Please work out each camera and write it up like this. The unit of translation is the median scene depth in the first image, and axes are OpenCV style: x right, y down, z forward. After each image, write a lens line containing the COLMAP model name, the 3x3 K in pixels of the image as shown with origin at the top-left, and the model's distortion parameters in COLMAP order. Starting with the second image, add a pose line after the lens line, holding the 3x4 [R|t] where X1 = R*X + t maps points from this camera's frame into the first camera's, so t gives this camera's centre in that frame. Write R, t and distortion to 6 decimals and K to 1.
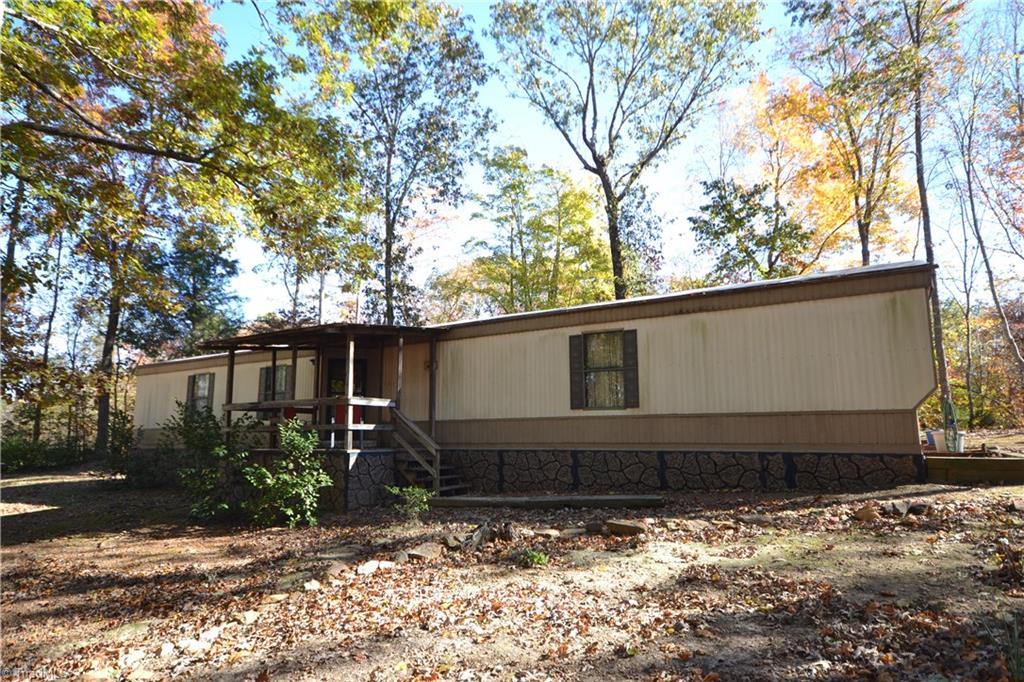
lens RADIAL K [[620.3, 0, 512.0], [0, 620.3, 341.0], [0, 0, 1]] dist [0.001722, -0.000330]
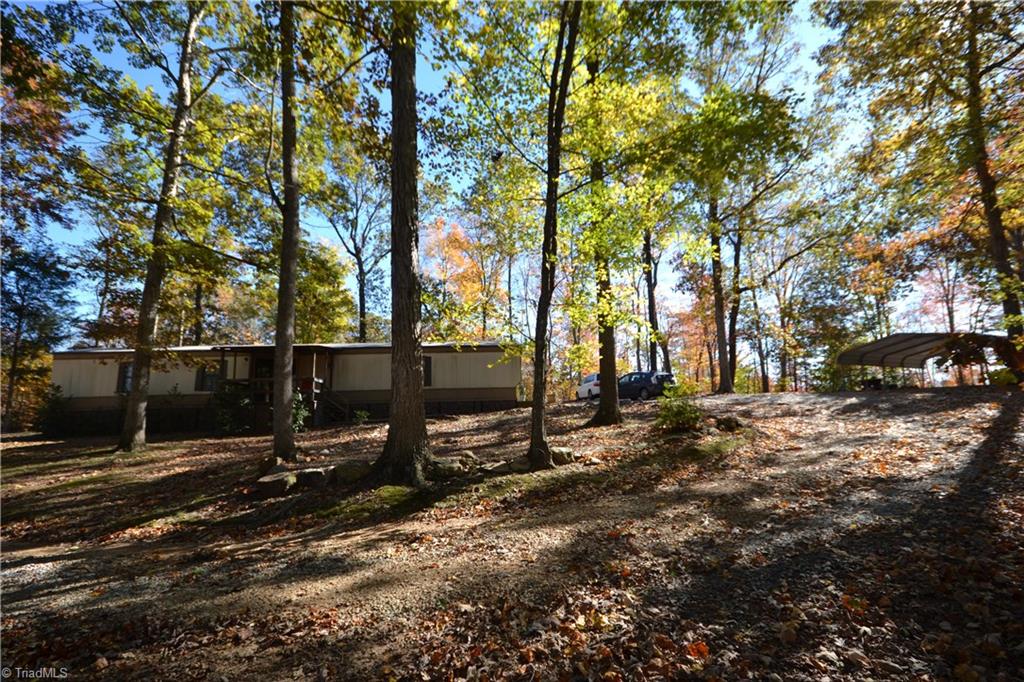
lens RADIAL K [[465.1, 0, 512.0], [0, 465.1, 341.0], [0, 0, 1]] dist [0.002454, 0.000359]
pose [[0.808065, 0.086076, 0.582770, -0.249097], [-0.068080, 0.996284, -0.052753, -0.001336], [-0.585146, 0.002953, 0.810923, -0.296650]]
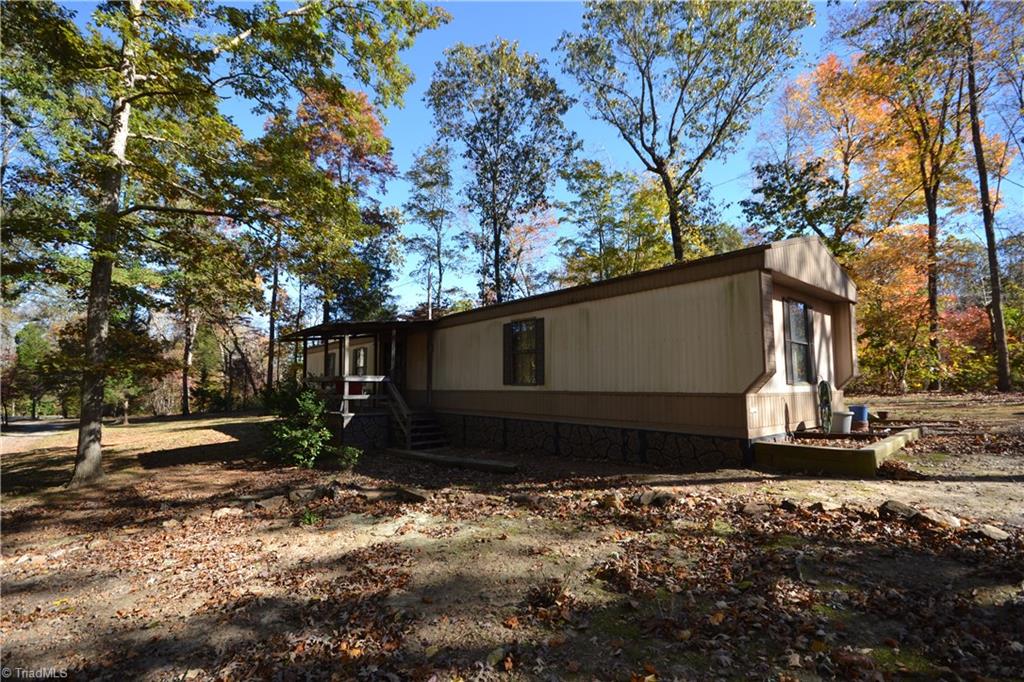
lens RADIAL K [[465.1, 0, 512.0], [0, 465.1, 341.0], [0, 0, 1]] dist [0.002454, 0.000359]
pose [[0.948374, -0.026276, -0.316065, 0.151807], [0.045016, 0.997625, 0.052134, -0.008705], [0.313944, -0.063671, 0.947304, 0.051843]]
